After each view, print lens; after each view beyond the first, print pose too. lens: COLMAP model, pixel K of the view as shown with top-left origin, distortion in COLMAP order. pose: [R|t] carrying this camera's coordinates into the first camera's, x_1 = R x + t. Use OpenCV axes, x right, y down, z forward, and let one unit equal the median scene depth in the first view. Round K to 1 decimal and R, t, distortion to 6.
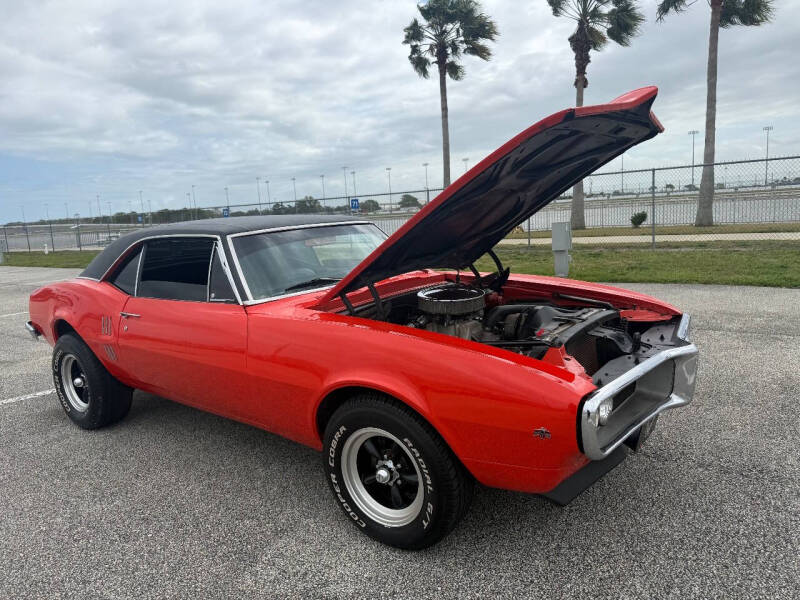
lens RADIAL K [[566.9, 0, 397.8], [0, 566.9, 297.7], [0, 0, 1]] dist [0.058634, -0.072823]
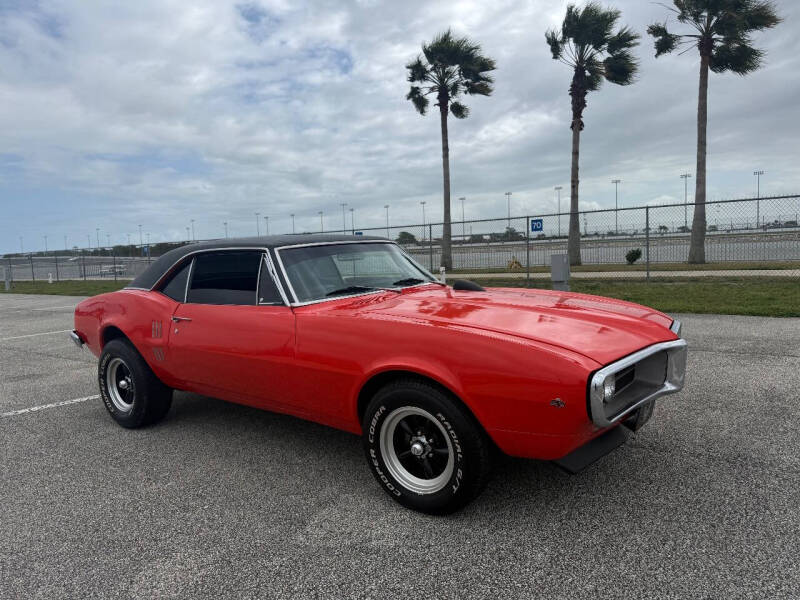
lens RADIAL K [[566.9, 0, 398.4], [0, 566.9, 300.4], [0, 0, 1]] dist [0.058634, -0.072823]
pose [[0.999873, 0.014206, 0.007290, -0.050702], [-0.013747, 0.998133, -0.059513, 0.052319], [-0.008122, 0.059405, 0.998201, -0.113494]]
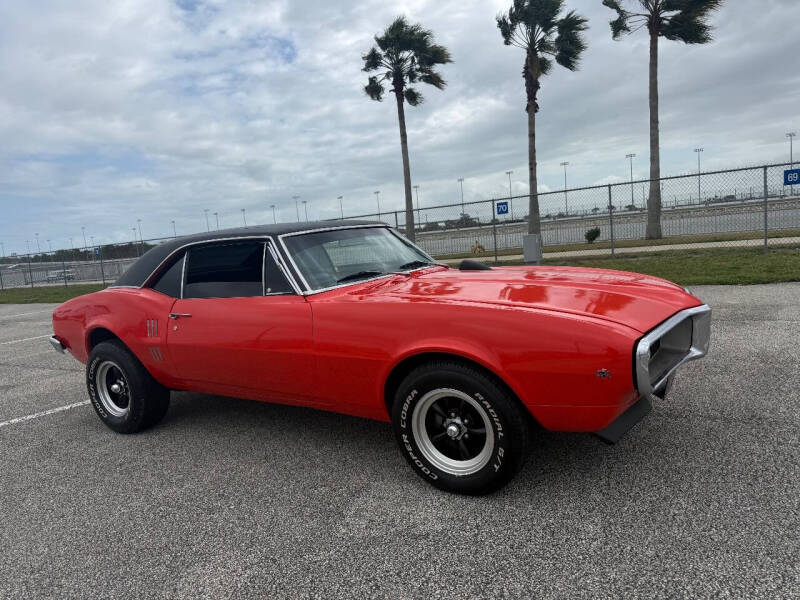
lens RADIAL K [[566.9, 0, 398.6], [0, 566.9, 306.1], [0, 0, 1]] dist [0.058634, -0.072823]
pose [[0.995954, -0.040889, 0.080020, -0.141192], [0.043513, 0.998561, -0.031331, 0.061507], [-0.078624, 0.034687, 0.996301, -0.087522]]
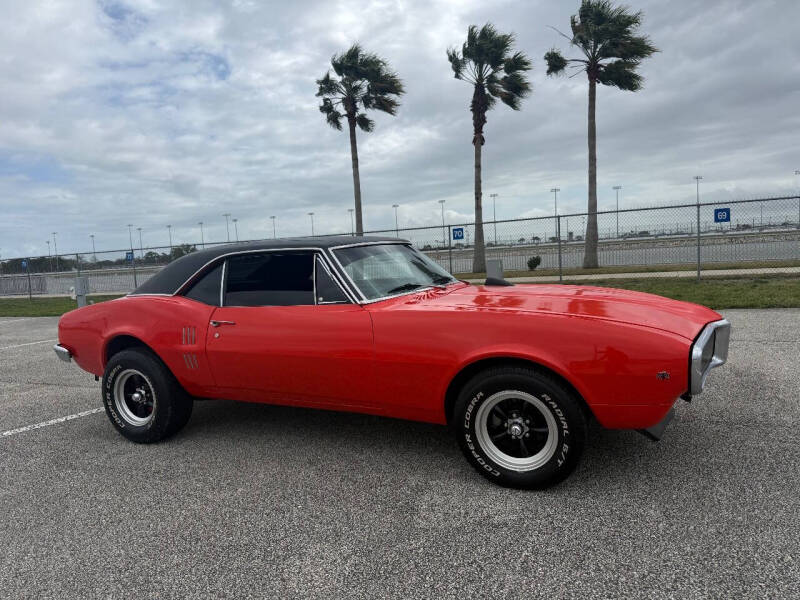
lens RADIAL K [[566.9, 0, 400.1], [0, 566.9, 306.2], [0, 0, 1]] dist [0.058634, -0.072823]
pose [[0.979056, -0.014845, 0.203049, -0.341973], [0.029151, 0.997284, -0.067644, 0.078446], [-0.201494, 0.072146, 0.976829, -0.118350]]
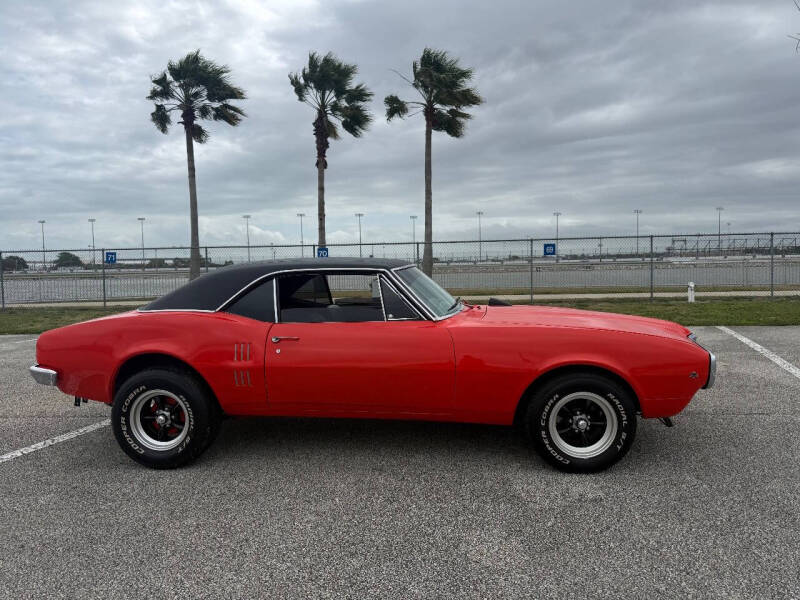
lens RADIAL K [[562.3, 0, 402.0], [0, 562.3, 308.4], [0, 0, 1]] dist [0.052040, -0.038589]
pose [[0.851296, 0.003340, 0.524676, -0.806860], [0.047450, 0.995392, -0.083325, 0.070004], [-0.522536, 0.095831, 0.847215, -0.038685]]
